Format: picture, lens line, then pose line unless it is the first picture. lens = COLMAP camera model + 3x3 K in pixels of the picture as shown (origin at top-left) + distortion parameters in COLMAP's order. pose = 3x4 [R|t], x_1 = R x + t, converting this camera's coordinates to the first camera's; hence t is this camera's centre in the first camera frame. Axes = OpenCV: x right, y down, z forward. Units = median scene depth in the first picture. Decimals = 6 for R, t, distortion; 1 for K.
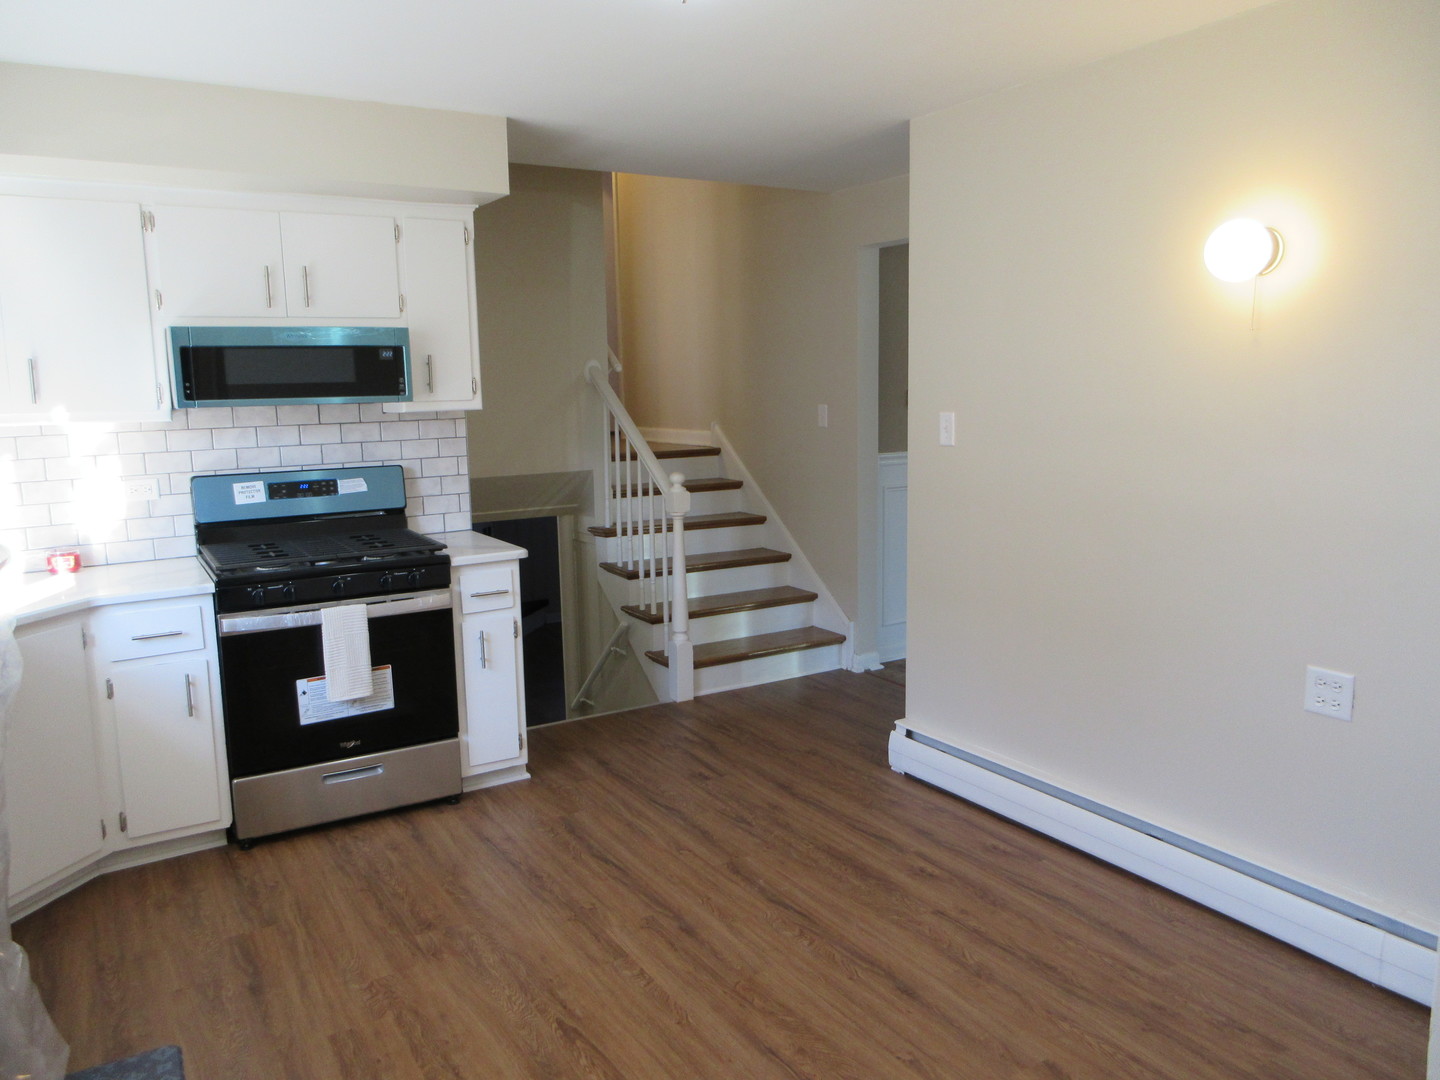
lens RADIAL K [[1063.6, 0, 720.0], [0, 1063.6, 540.0], [0, 0, 1]] dist [-0.004667, 0.002144]
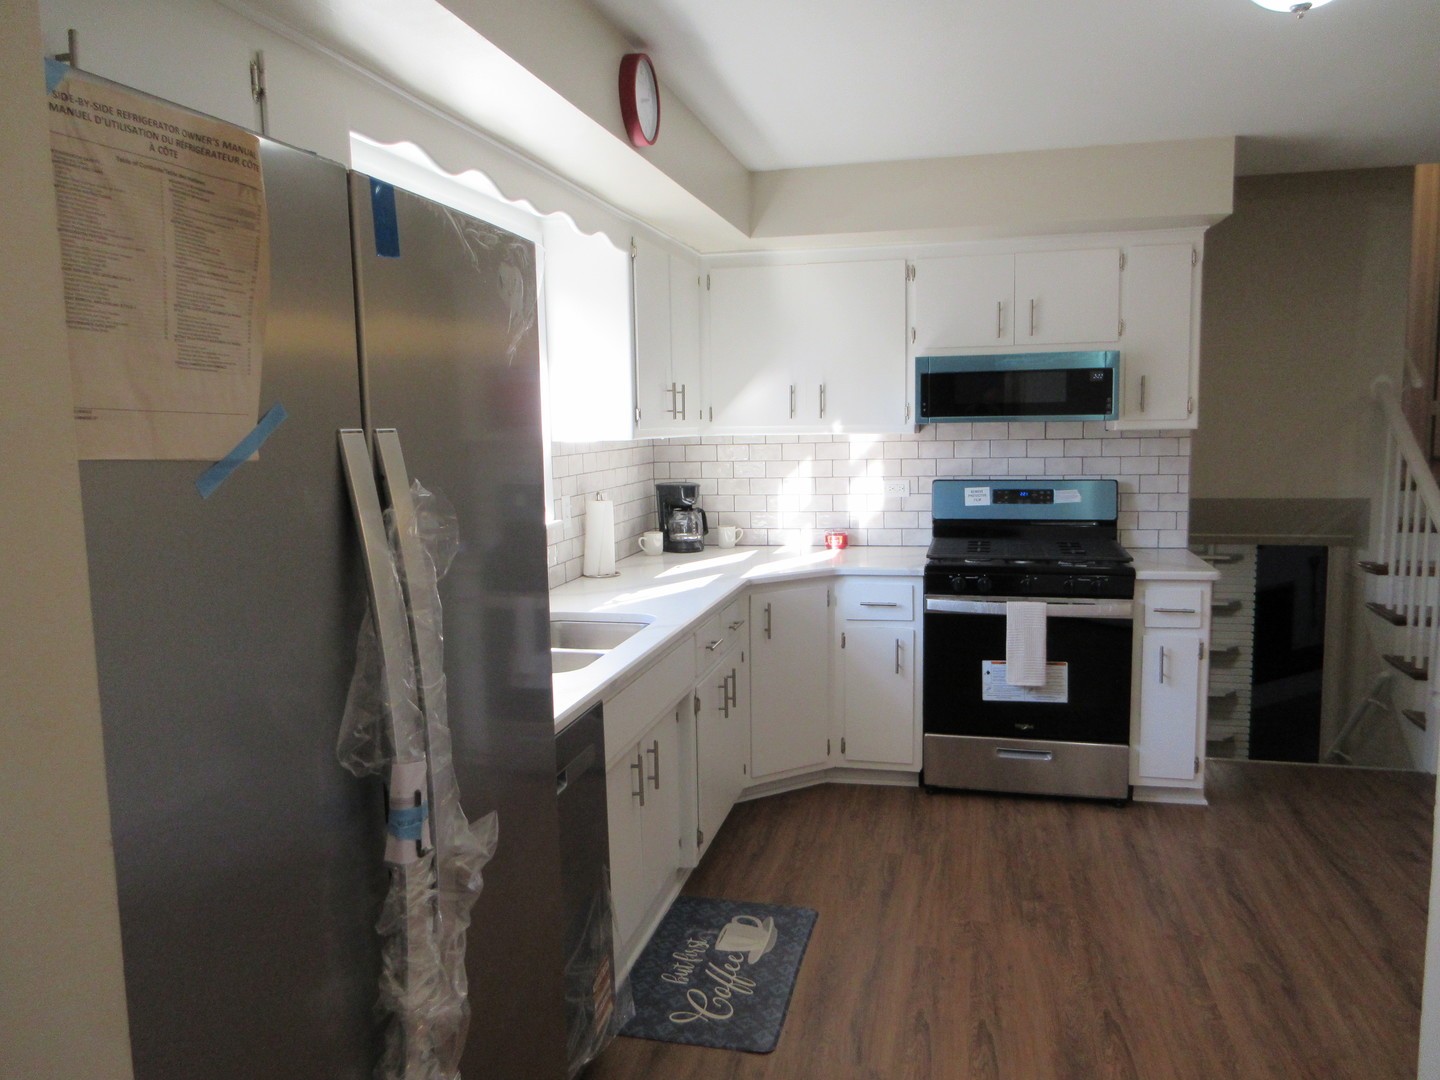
lens RADIAL K [[1063.6, 0, 720.0], [0, 1063.6, 540.0], [0, 0, 1]] dist [-0.004667, 0.002144]
pose [[0.708286, 0.091653, -0.699951, 0.183421], [-0.100952, 0.994495, 0.028068, -0.001370], [0.698670, 0.050781, 0.713639, -0.026328]]
